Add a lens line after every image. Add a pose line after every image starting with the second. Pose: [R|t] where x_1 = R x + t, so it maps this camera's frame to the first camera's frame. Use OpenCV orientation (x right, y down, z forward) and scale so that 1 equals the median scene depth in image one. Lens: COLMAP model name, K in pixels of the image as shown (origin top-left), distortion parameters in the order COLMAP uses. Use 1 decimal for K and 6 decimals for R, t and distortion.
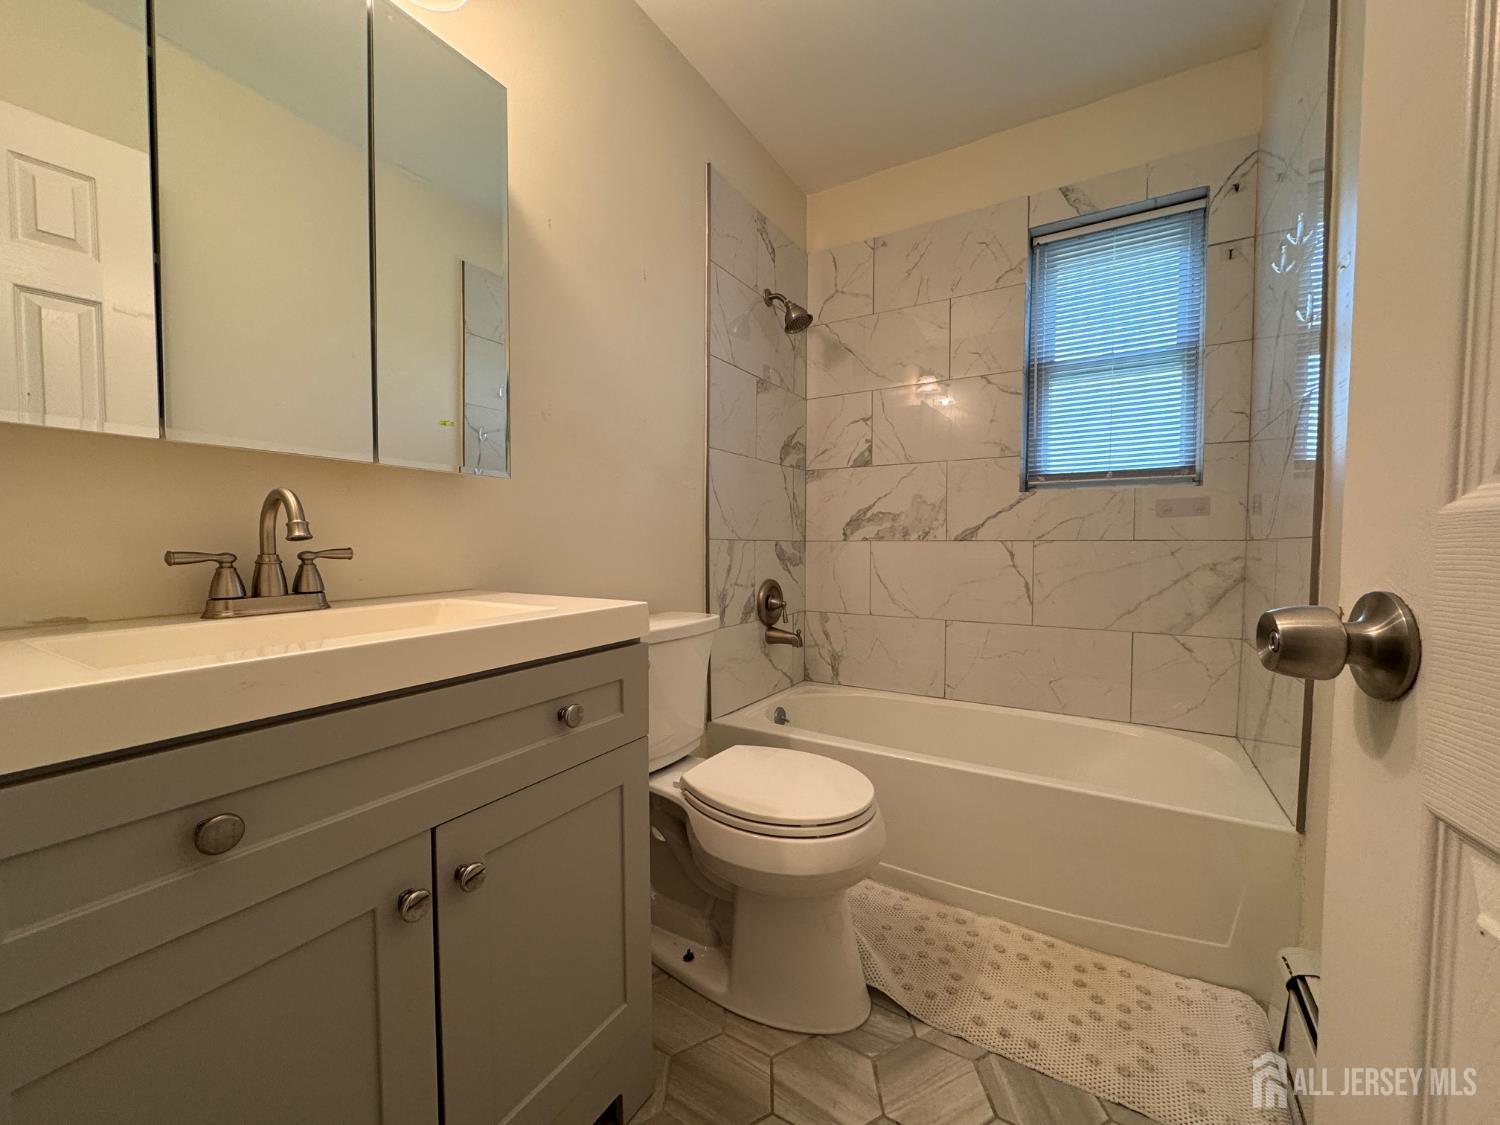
lens RADIAL K [[601.3, 0, 749.3], [0, 601.3, 566.3], [0, 0, 1]] dist [-0.002773, 0.001289]
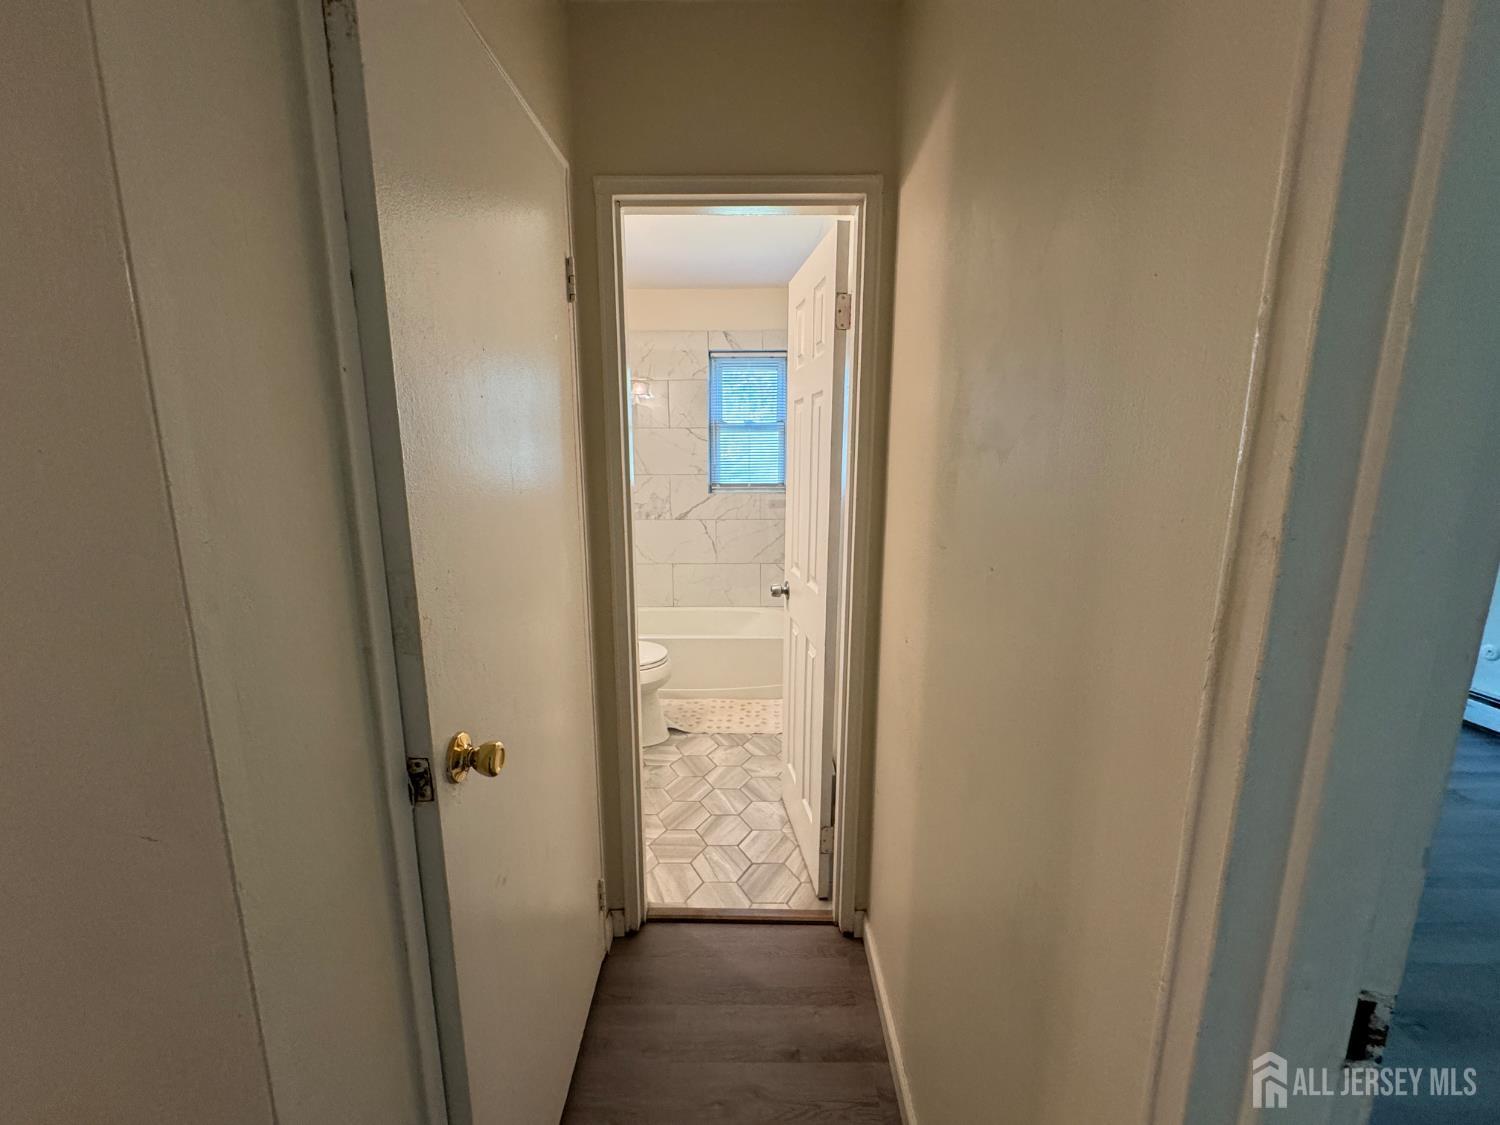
lens RADIAL K [[601.3, 0, 750.2], [0, 601.3, 561.3], [0, 0, 1]] dist [-0.002773, 0.001289]
pose [[0.861466, -0.092882, 0.499249, -0.546558], [0.022302, 0.989102, 0.145533, -0.258242], [-0.507326, -0.114237, 0.854149, -0.963287]]
